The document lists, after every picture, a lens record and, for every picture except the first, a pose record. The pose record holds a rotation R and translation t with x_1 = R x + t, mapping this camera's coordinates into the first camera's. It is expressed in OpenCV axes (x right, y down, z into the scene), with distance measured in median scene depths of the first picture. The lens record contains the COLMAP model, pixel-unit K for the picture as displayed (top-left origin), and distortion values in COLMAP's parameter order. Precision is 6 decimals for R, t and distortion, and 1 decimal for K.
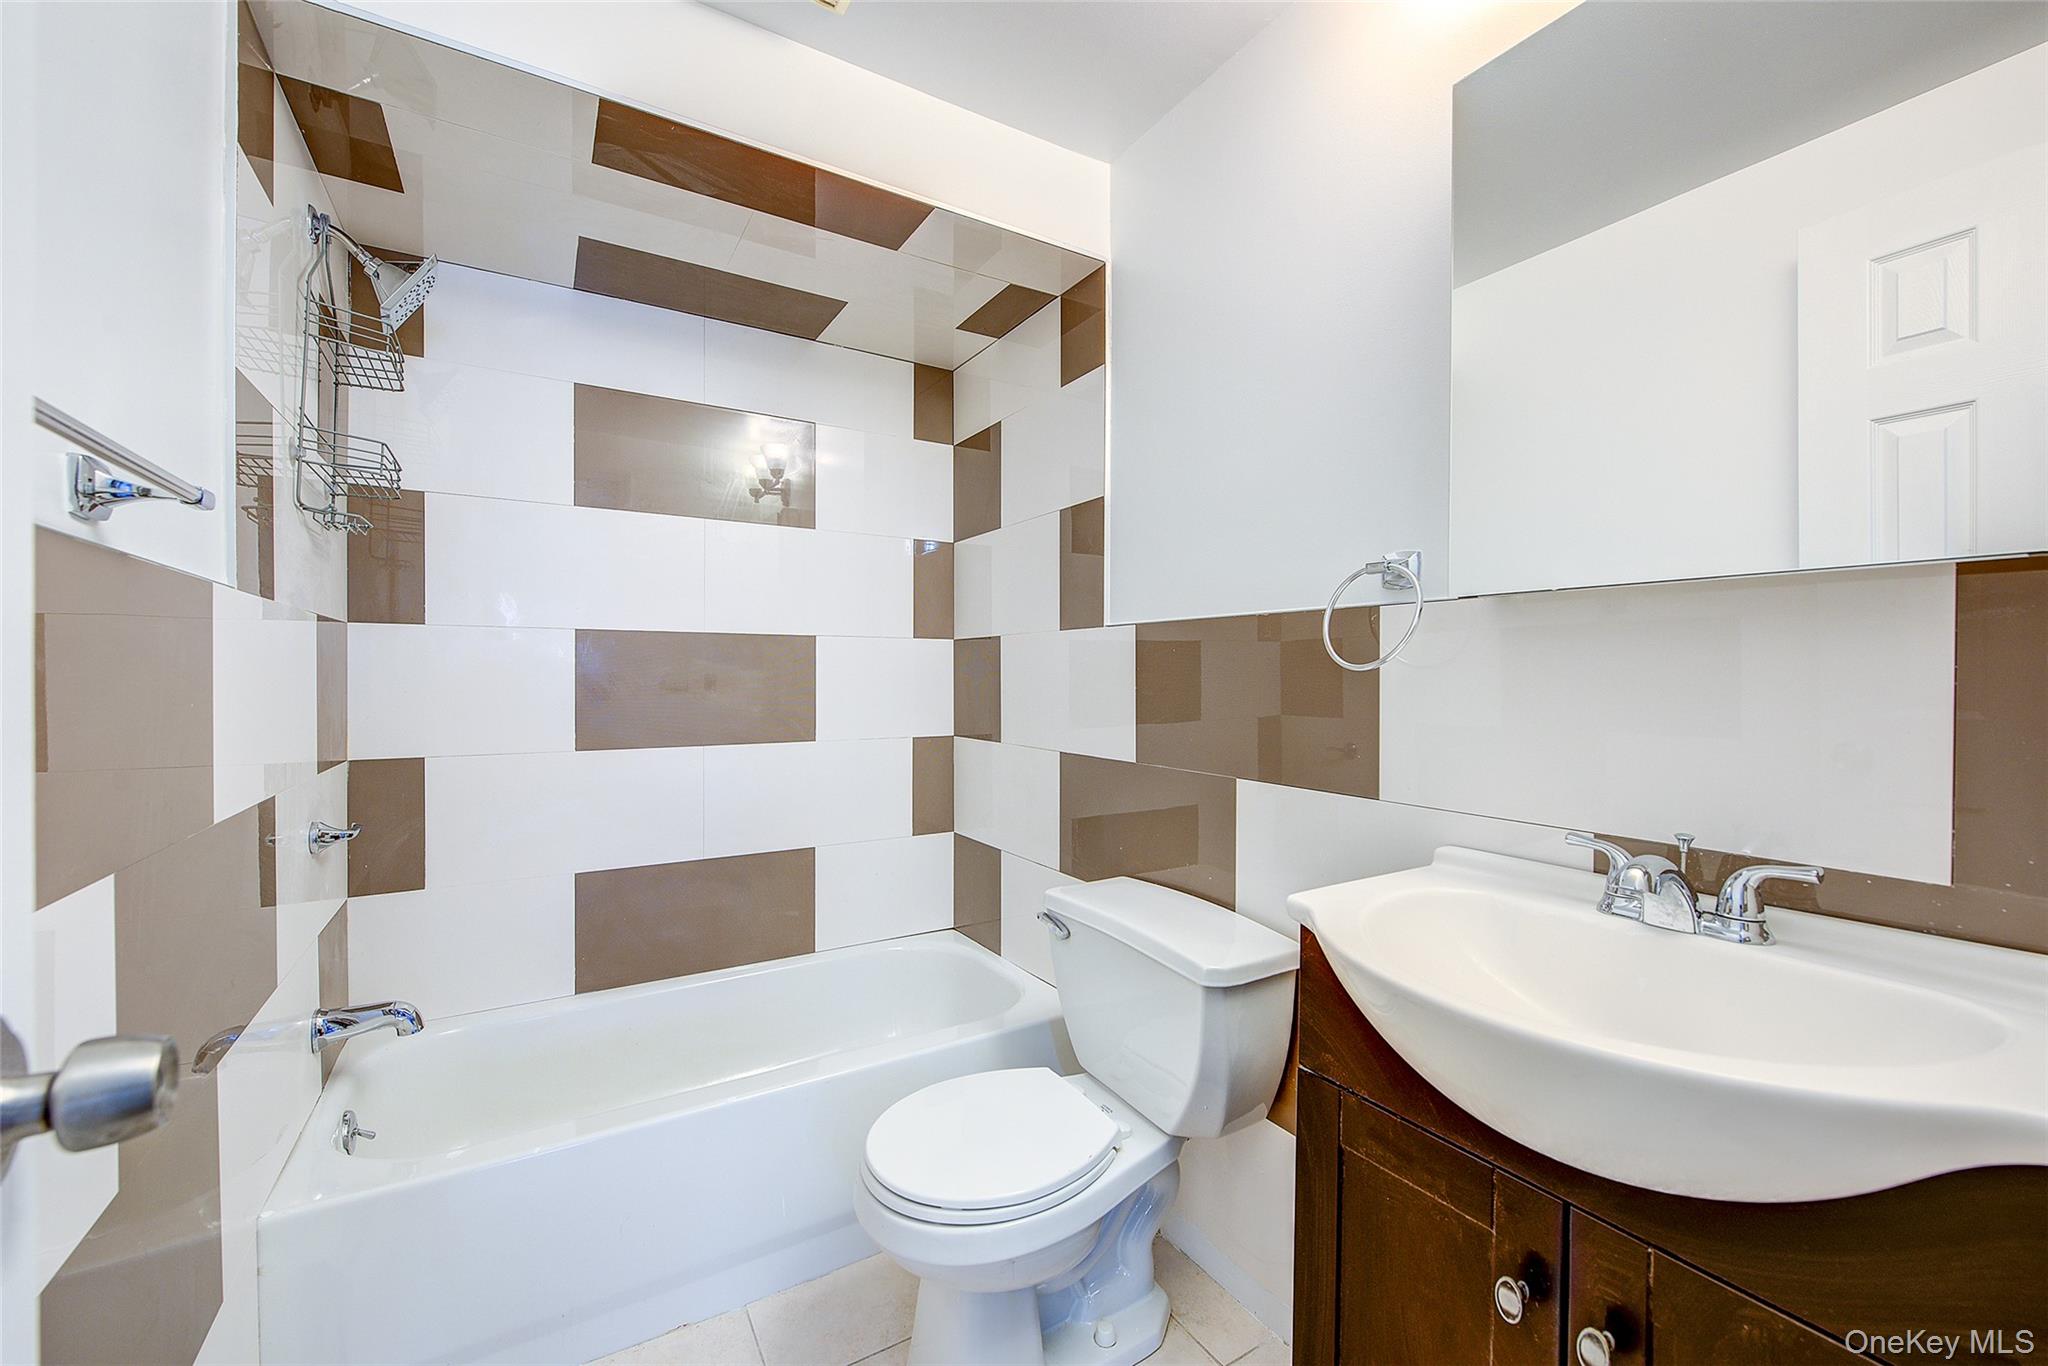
lens RADIAL K [[823.9, 0, 1026.8], [0, 823.9, 681.0], [0, 0, 1]] dist [0.002477, -0.001124]
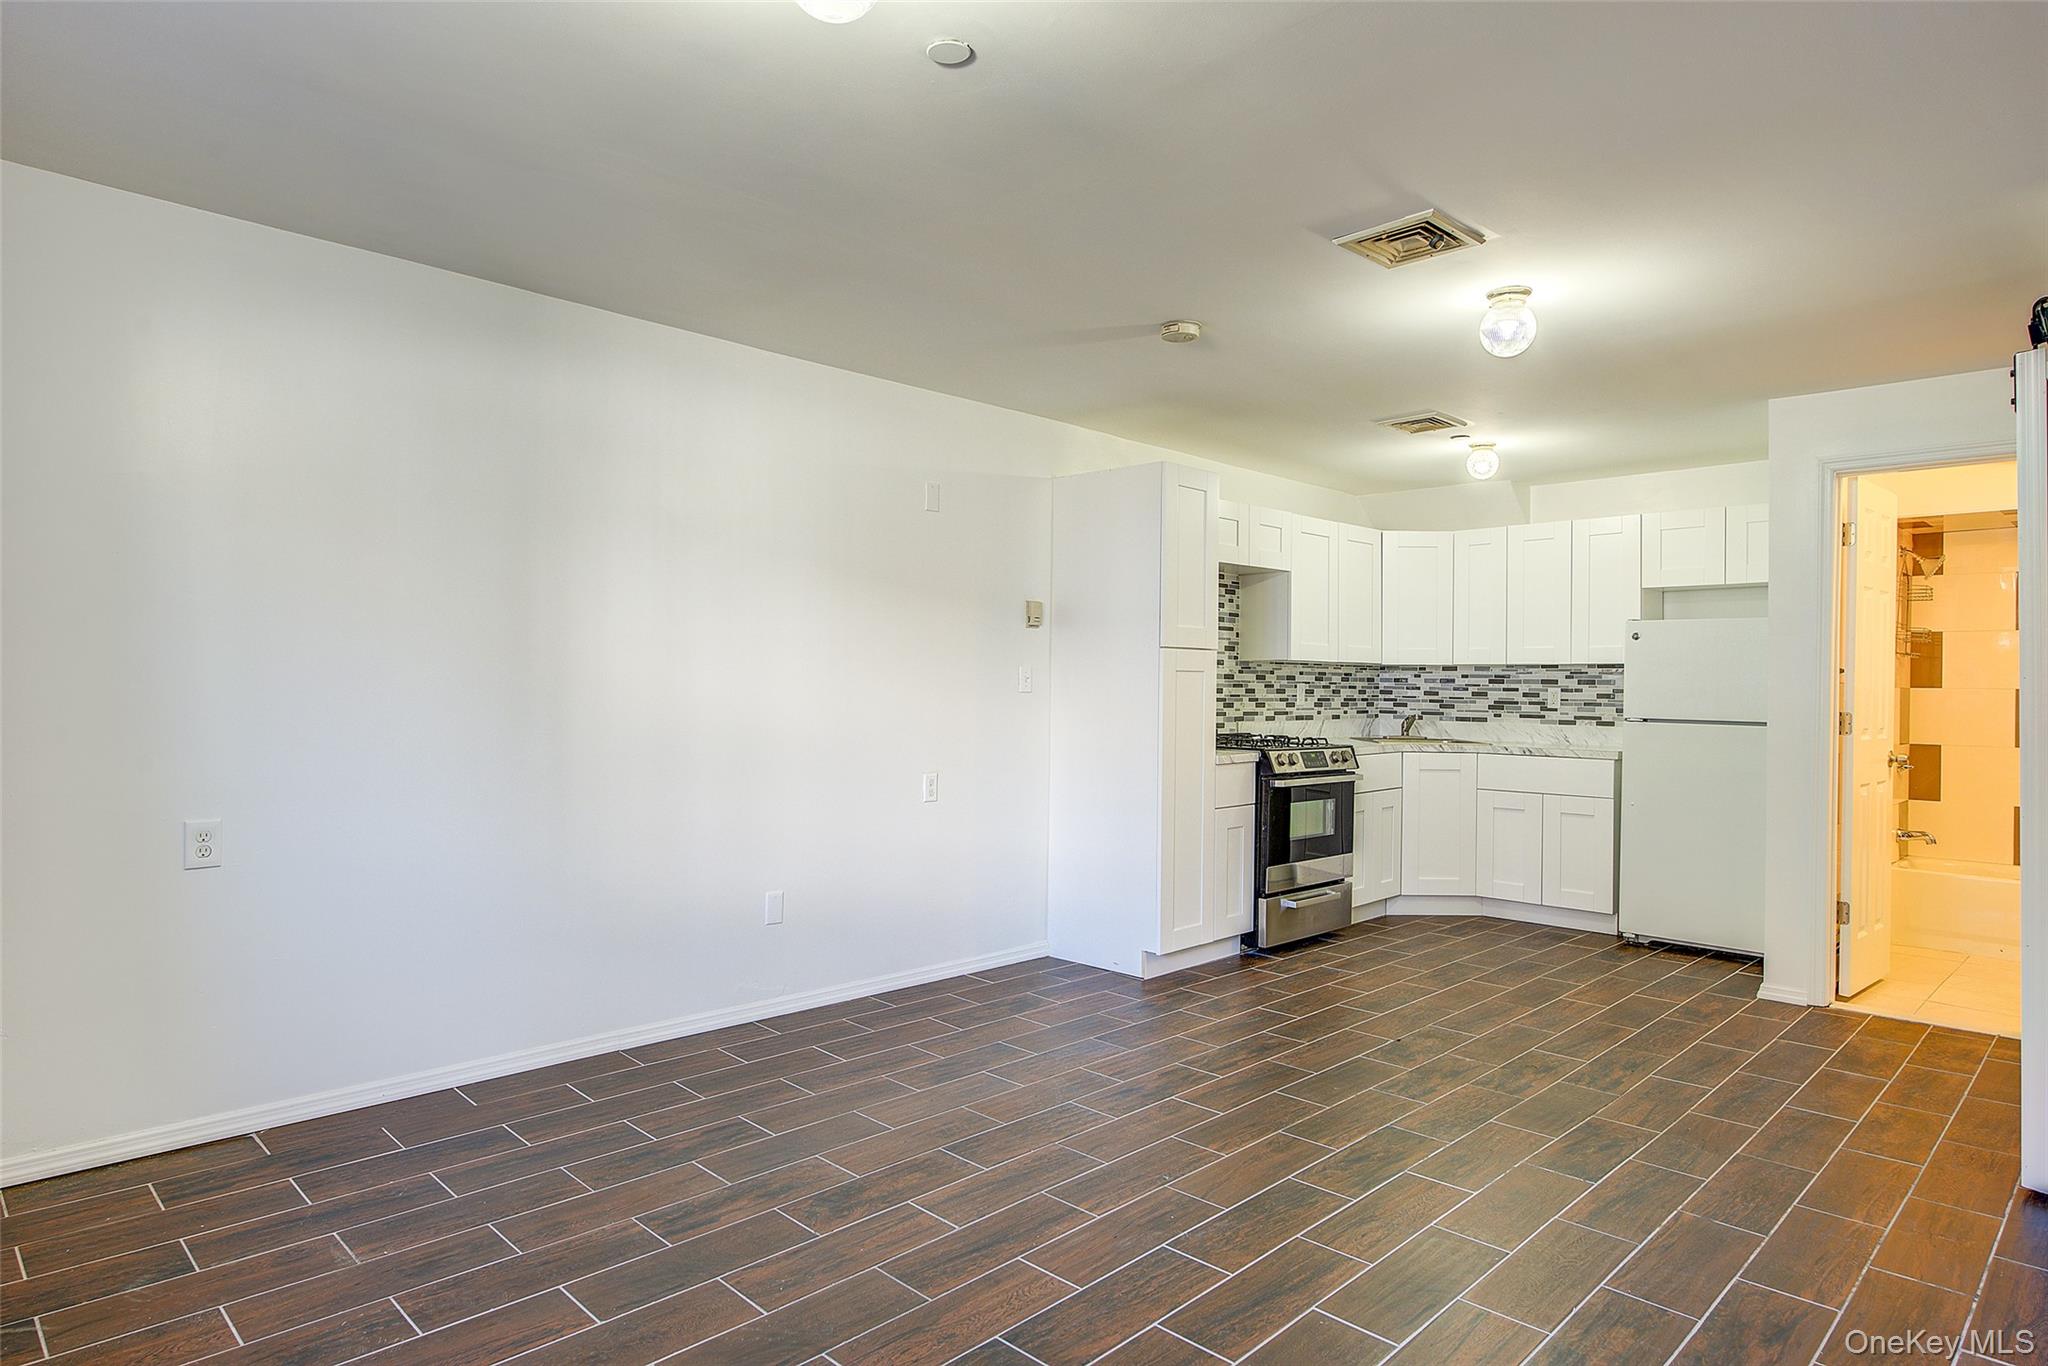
lens RADIAL K [[1164.1, 0, 1017.9], [0, 1164.1, 683.1], [0, 0, 1]] dist [0.006728, -0.001741]
pose [[0.235322, -0.004487, -0.971907, 2.219003], [-0.018829, 0.999781, -0.009175, -0.004002], [0.971735, 0.020459, 0.235186, -2.757965]]
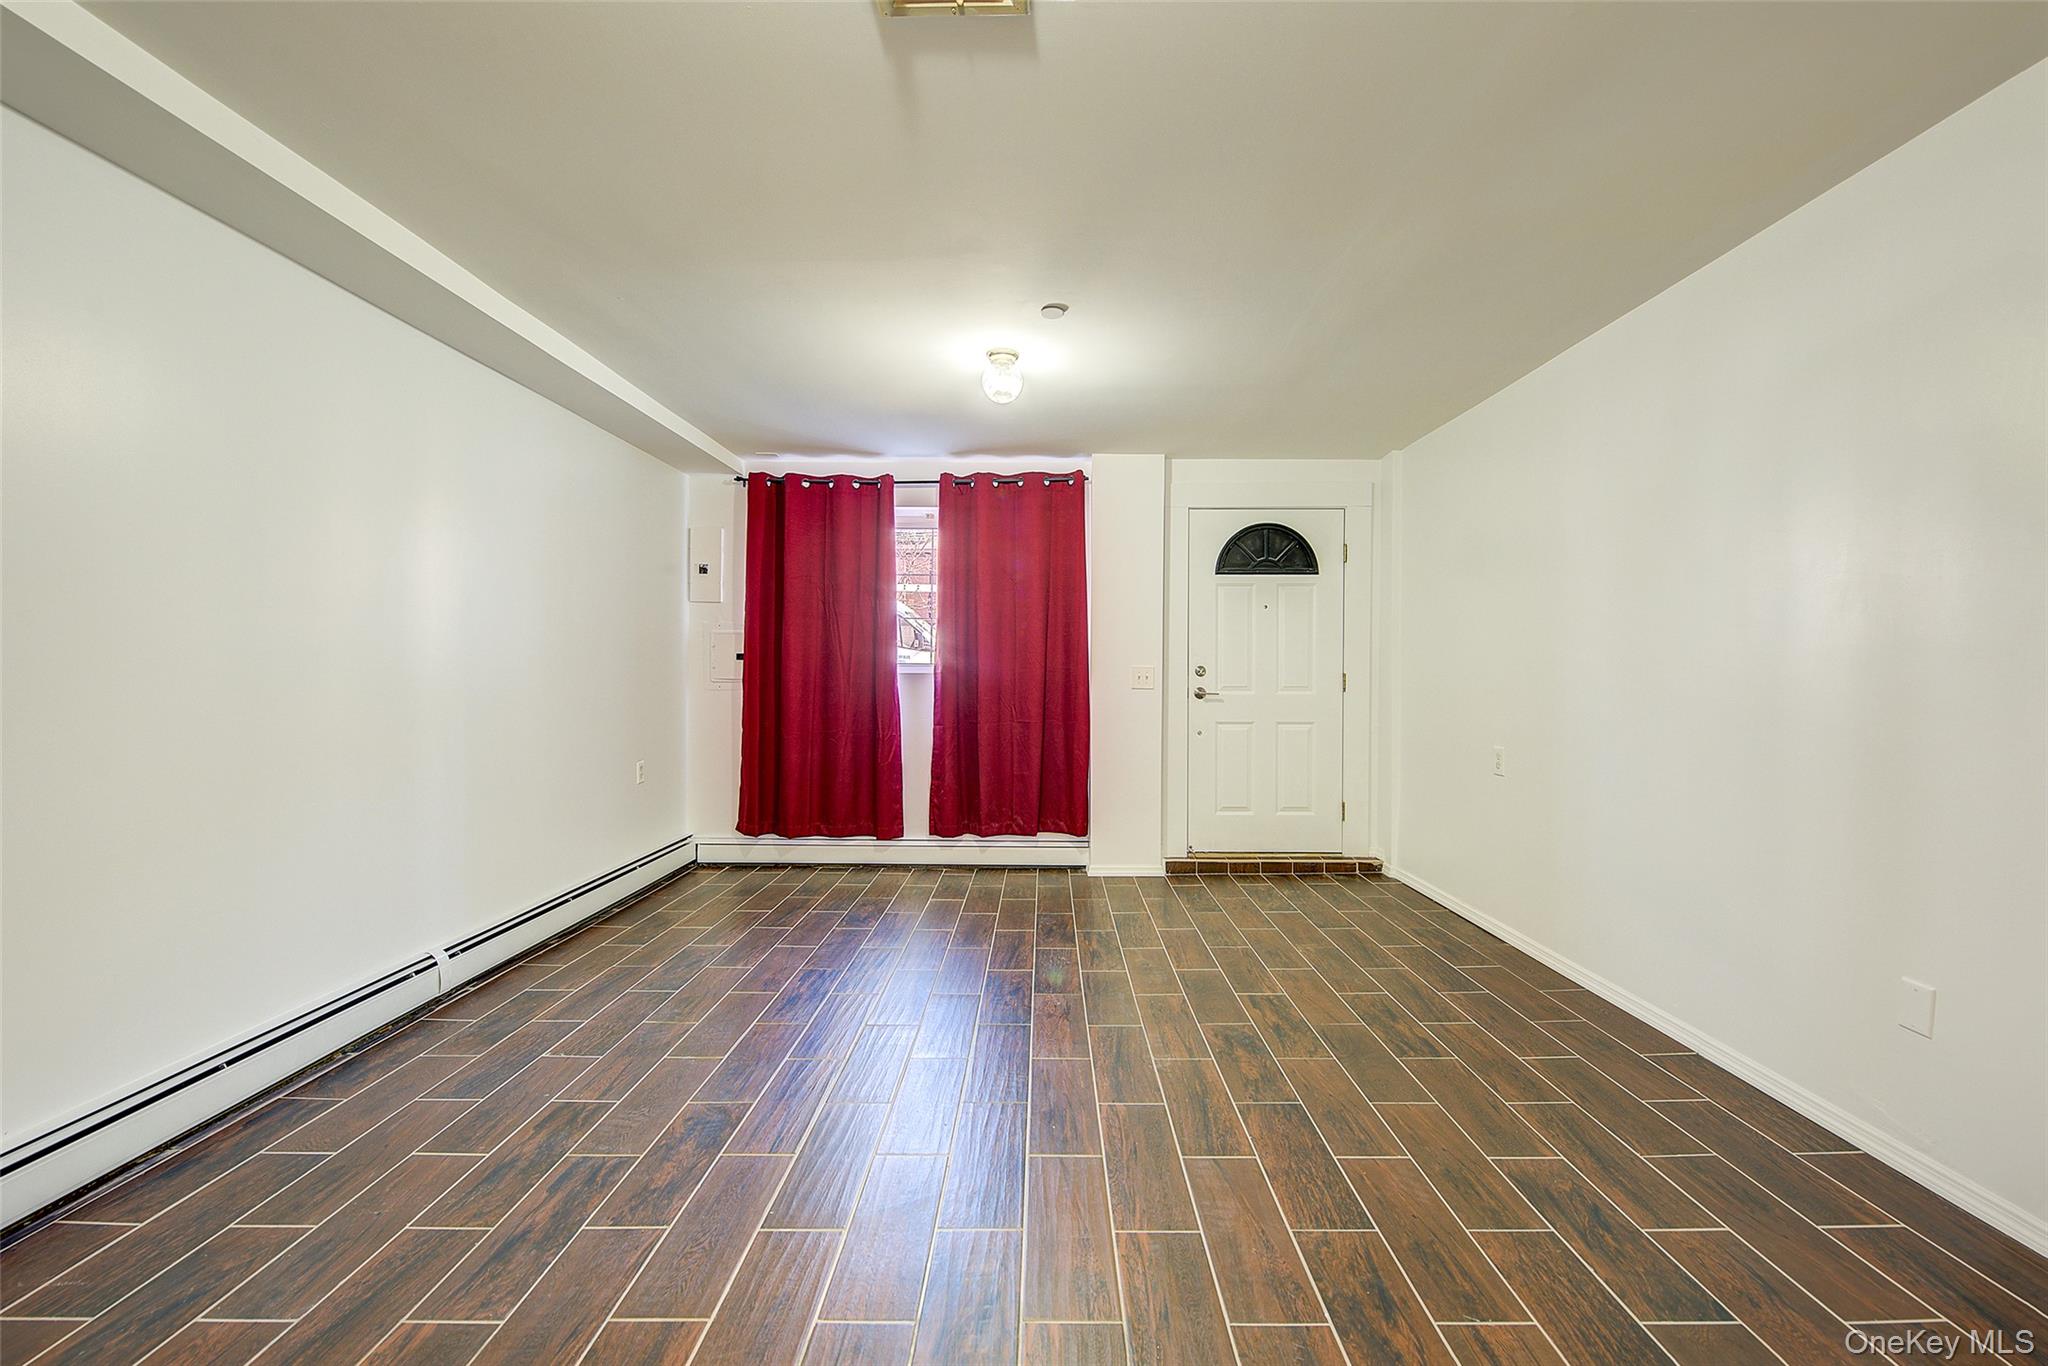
lens RADIAL K [[823.9, 0, 1025.2], [0, 823.9, 679.7], [0, 0, 1]] dist [0.002477, -0.001124]
pose [[-0.841858, -0.010180, 0.539603, -0.056191], [-0.004193, 0.999915, 0.012322, 0.023163], [-0.539683, 0.008111, -0.841829, -0.988891]]
